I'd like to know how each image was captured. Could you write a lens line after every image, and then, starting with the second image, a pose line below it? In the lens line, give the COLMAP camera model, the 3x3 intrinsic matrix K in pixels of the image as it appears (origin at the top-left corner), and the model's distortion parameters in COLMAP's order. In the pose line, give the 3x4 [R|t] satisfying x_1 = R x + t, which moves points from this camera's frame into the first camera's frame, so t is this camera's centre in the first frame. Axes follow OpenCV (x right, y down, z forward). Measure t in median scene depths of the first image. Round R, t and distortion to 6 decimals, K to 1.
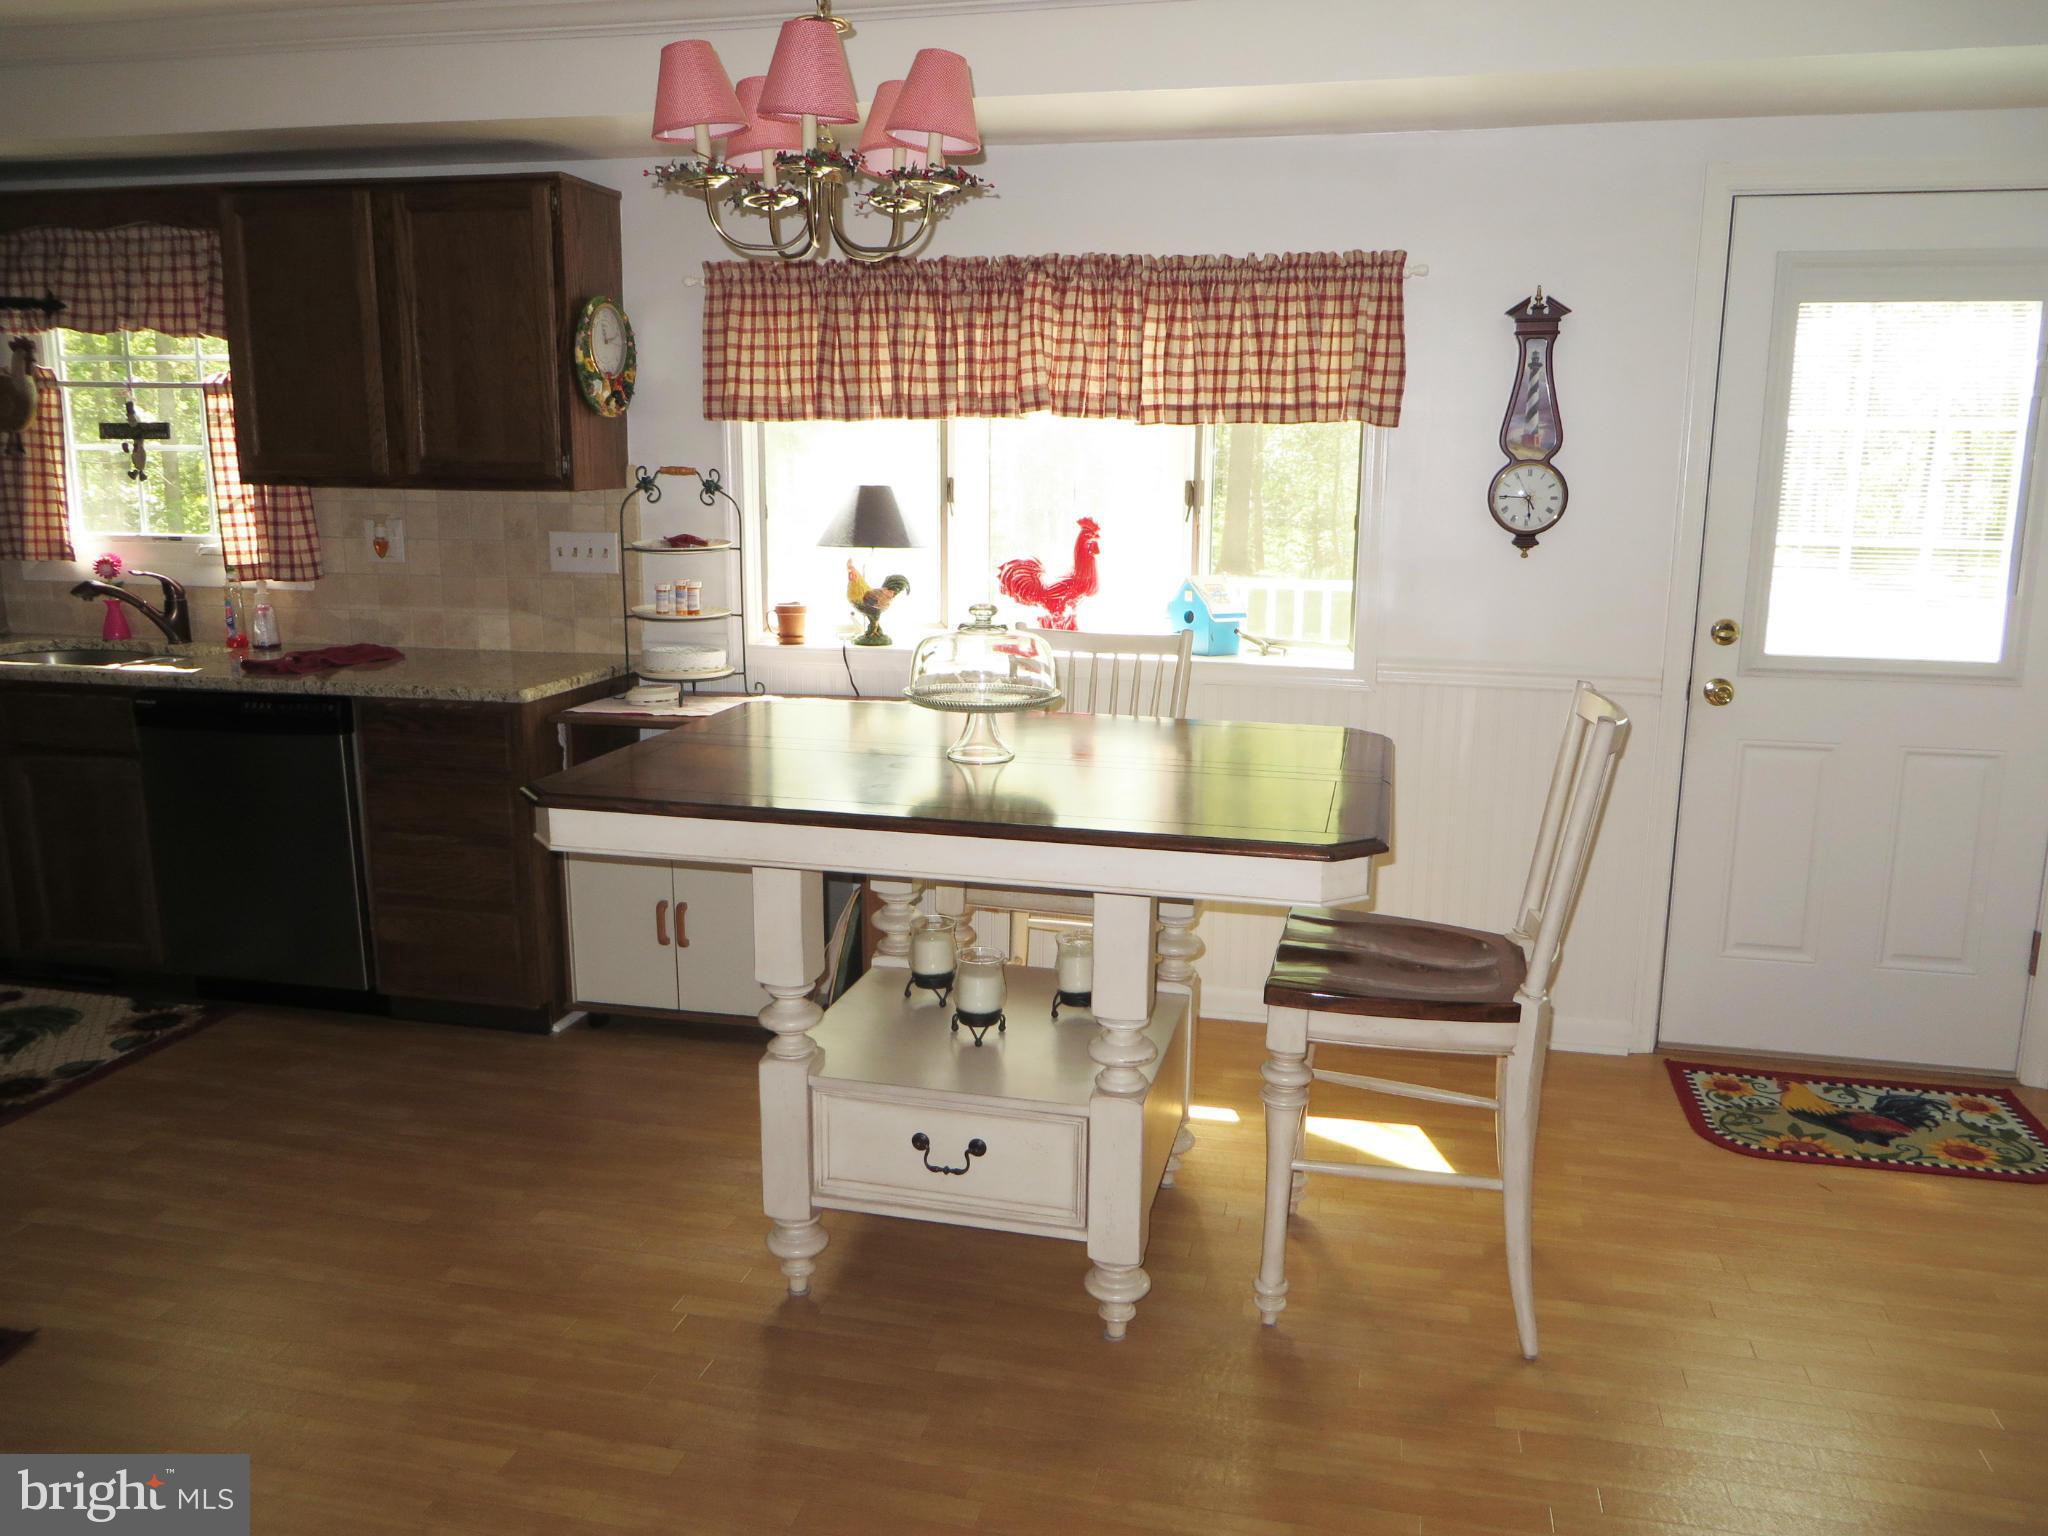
lens RADIAL K [[1598.6, 0, 1018.0], [0, 1598.6, 785.6], [0, 0, 1]] dist [-0.012943, 0.000645]
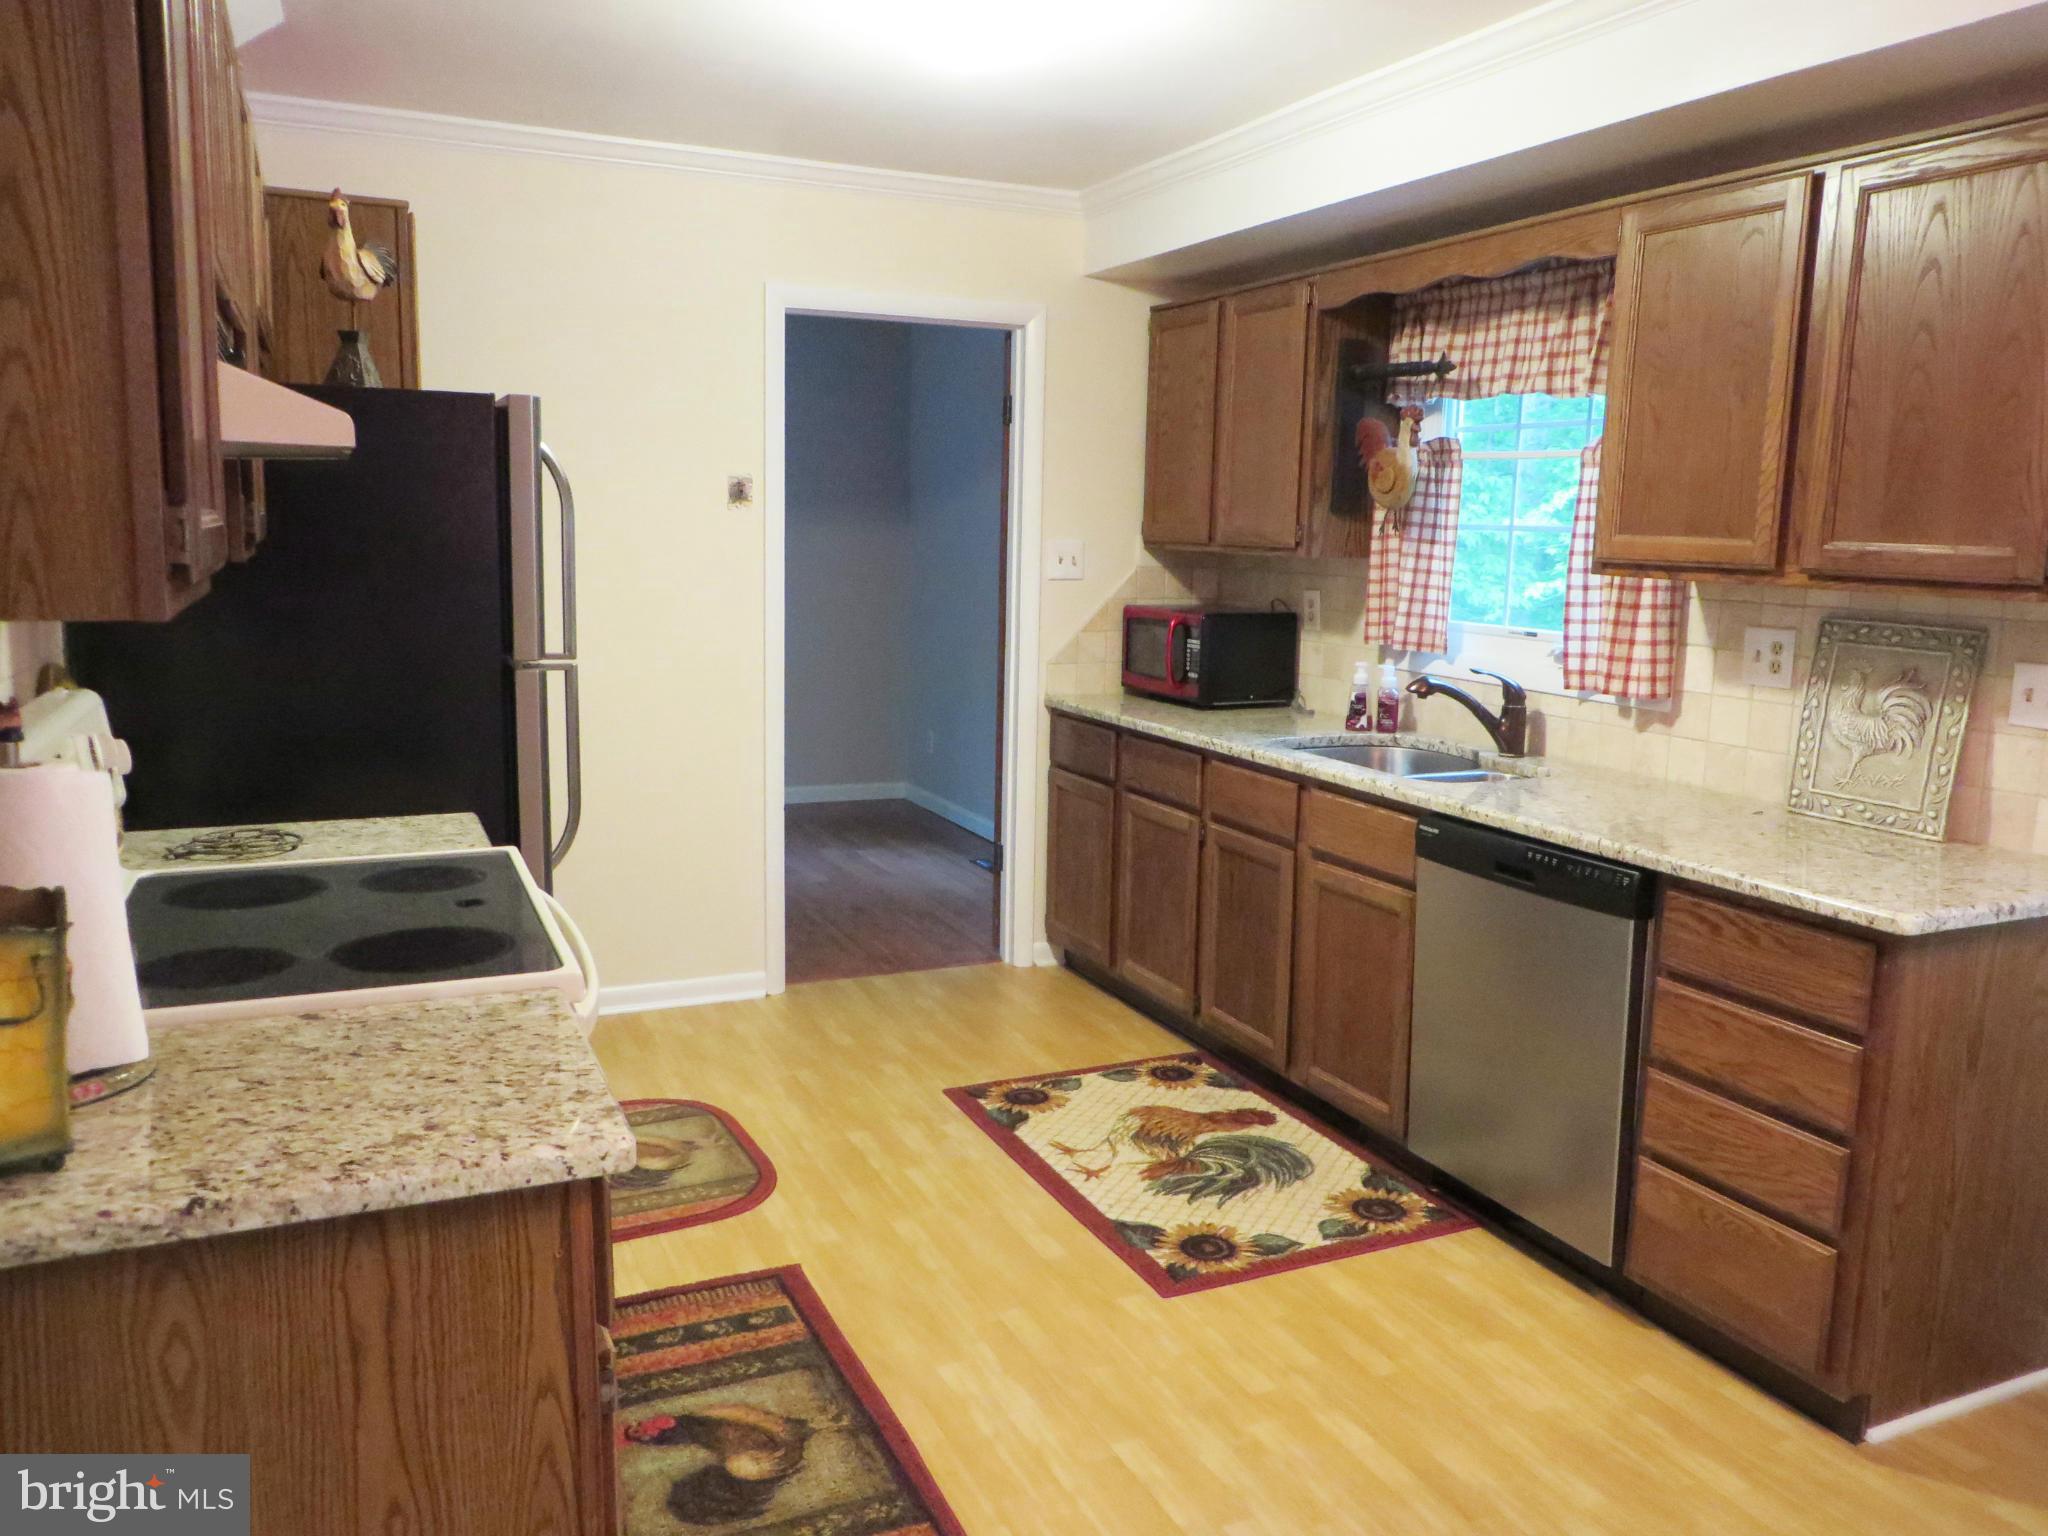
lens RADIAL K [[1546.4, 0, 1024.0], [0, 1546.4, 768.0], [0, 0, 1]] dist [-0.014583, 0.010606]
pose [[0.621833, 0.127960, -0.772625, -0.063623], [-0.164747, 0.985859, 0.030682, -0.078928], [0.765625, 0.108209, 0.634121, 0.338636]]
